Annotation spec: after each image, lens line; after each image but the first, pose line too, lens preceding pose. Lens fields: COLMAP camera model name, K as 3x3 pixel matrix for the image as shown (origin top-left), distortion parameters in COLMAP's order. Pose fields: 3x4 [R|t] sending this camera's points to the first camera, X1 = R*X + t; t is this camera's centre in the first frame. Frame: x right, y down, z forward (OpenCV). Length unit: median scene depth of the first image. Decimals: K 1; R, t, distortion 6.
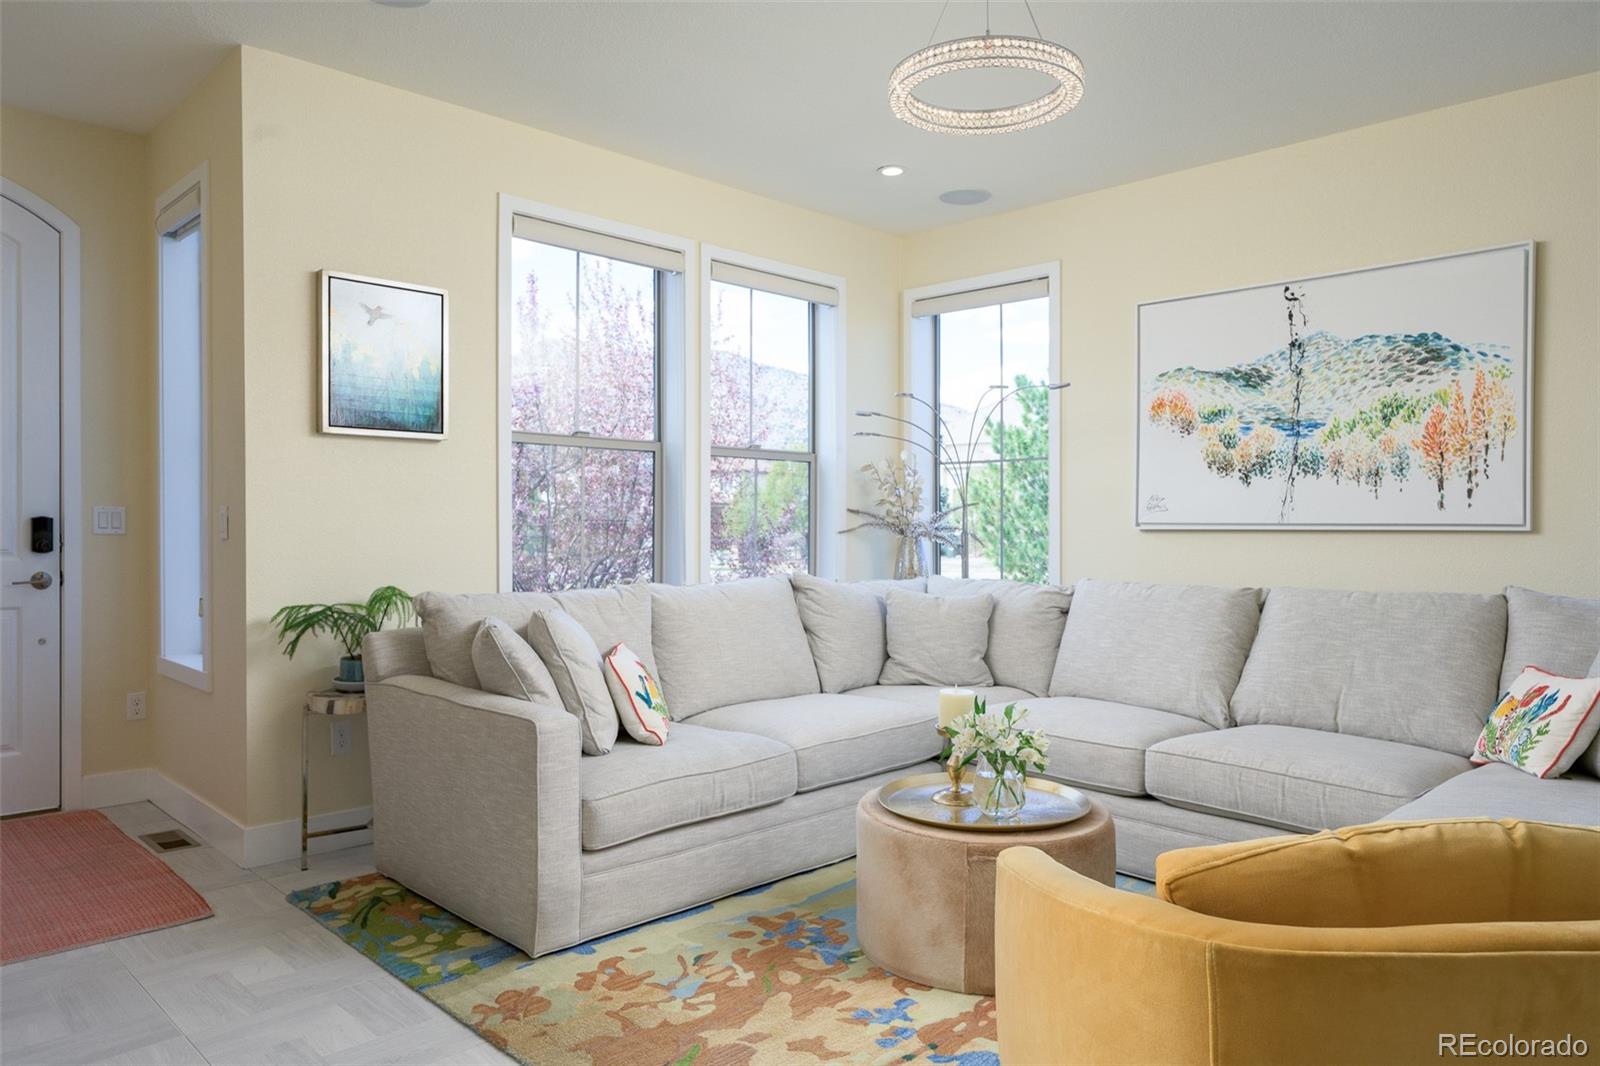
lens RADIAL K [[1077.6, 0, 797.7], [0, 1077.6, 529.5], [0, 0, 1]] dist [-0.003519, -0.000628]
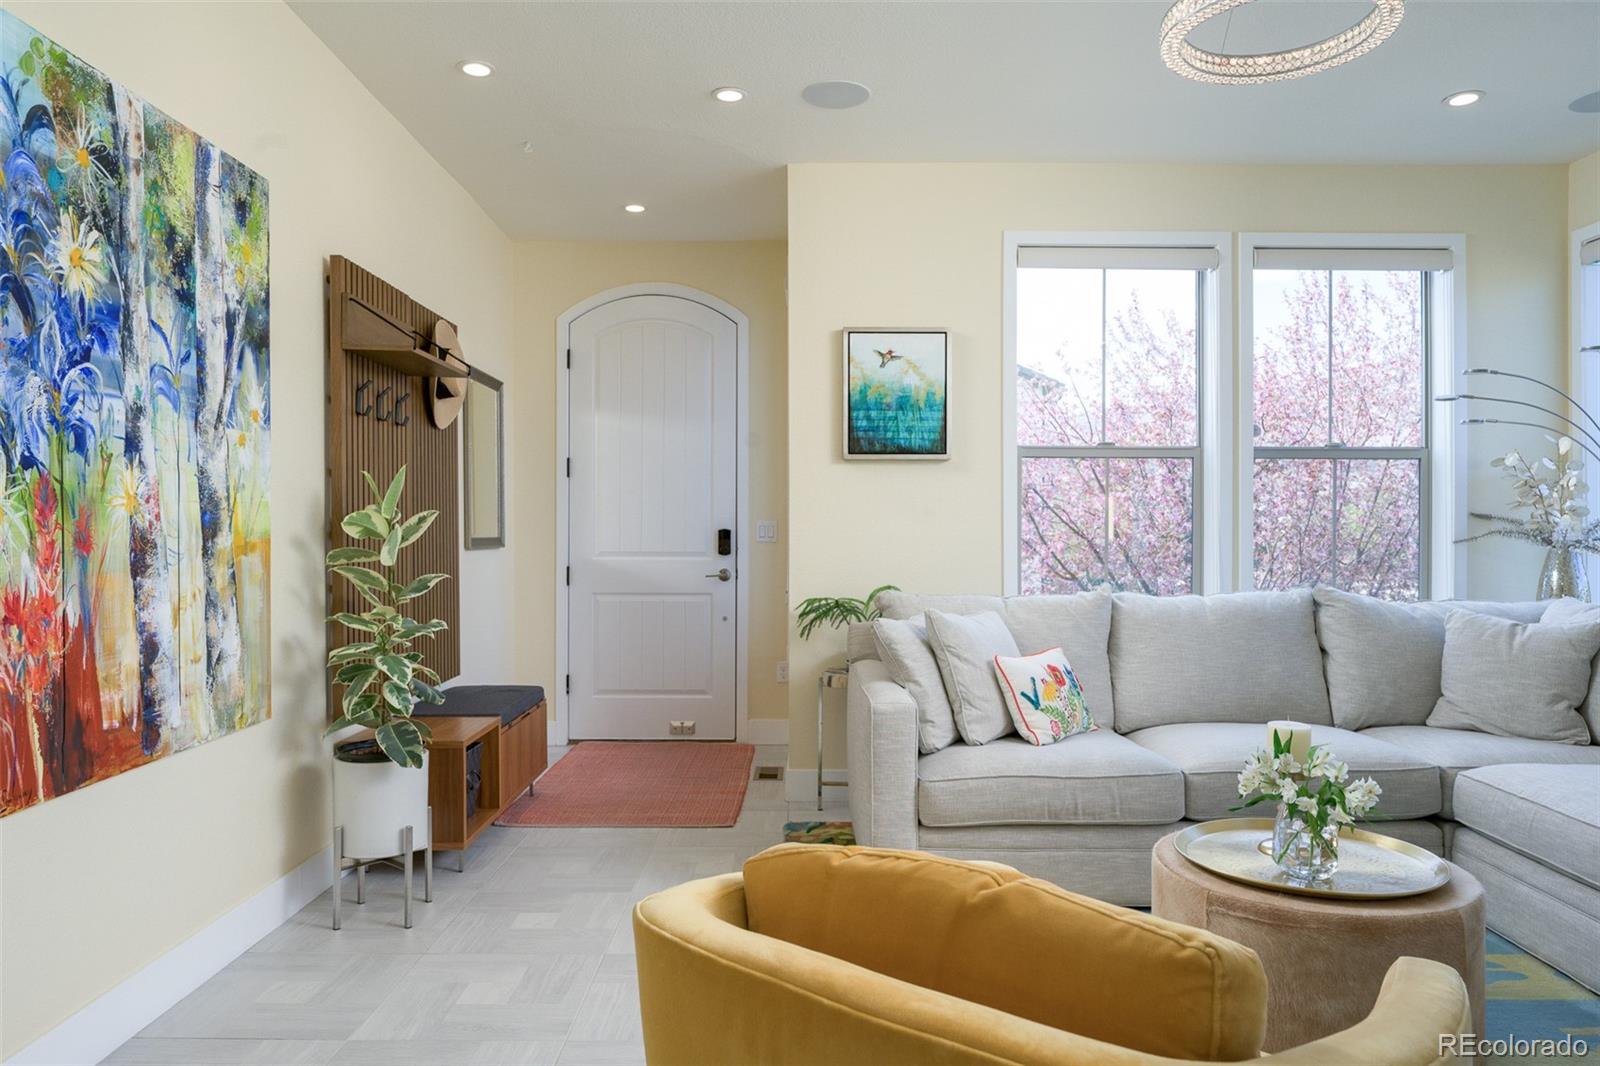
lens RADIAL K [[1061.9, 0, 800.0], [0, 1061.9, 533.0], [0, 0, 1]] dist [-0.005425, -0.001176]
pose [[0.711214, -0.004316, -0.702963, 0.373938], [-0.000640, 0.999977, -0.006788, 0.002552], [0.702976, 0.005277, 0.711194, 0.099907]]
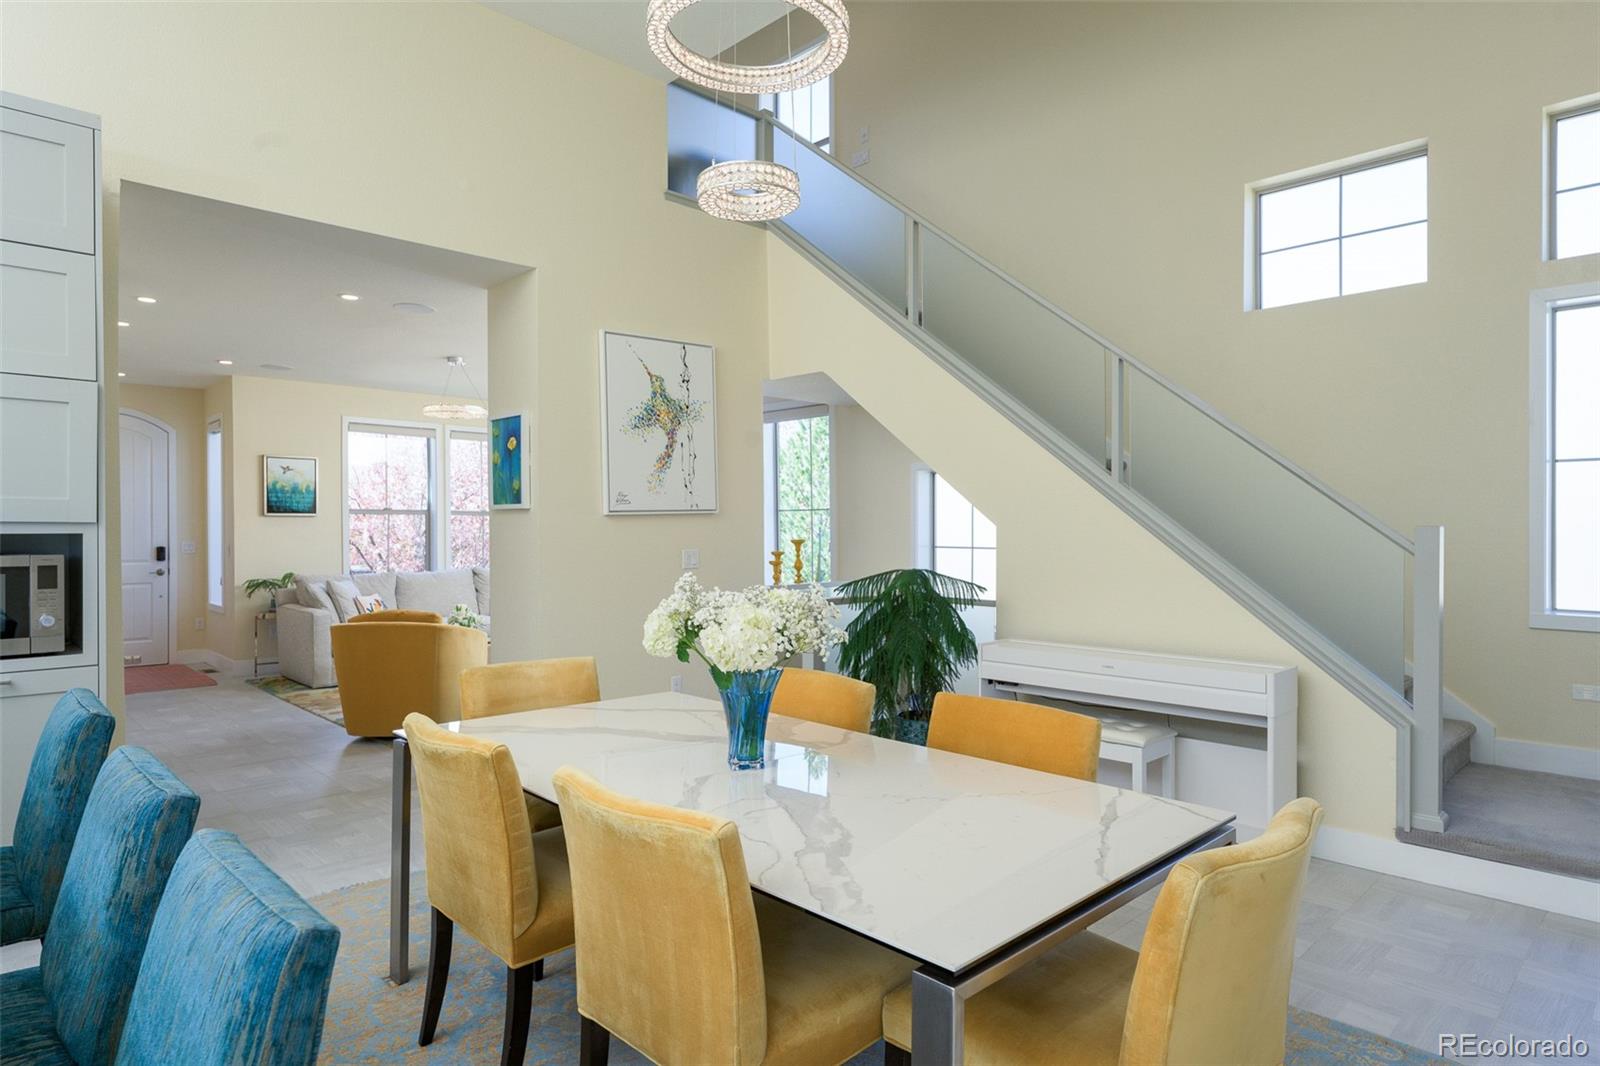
lens RADIAL K [[911.3, 0, 800.0], [0, 911.3, 533.0], [0, 0, 1]] dist [-0.001124, -0.000063]
pose [[0.999934, -0.007293, -0.008854, 0.900268], [0.007261, 0.999967, -0.003693, -0.028109], [0.008881, 0.003628, 0.999954, -1.239005]]
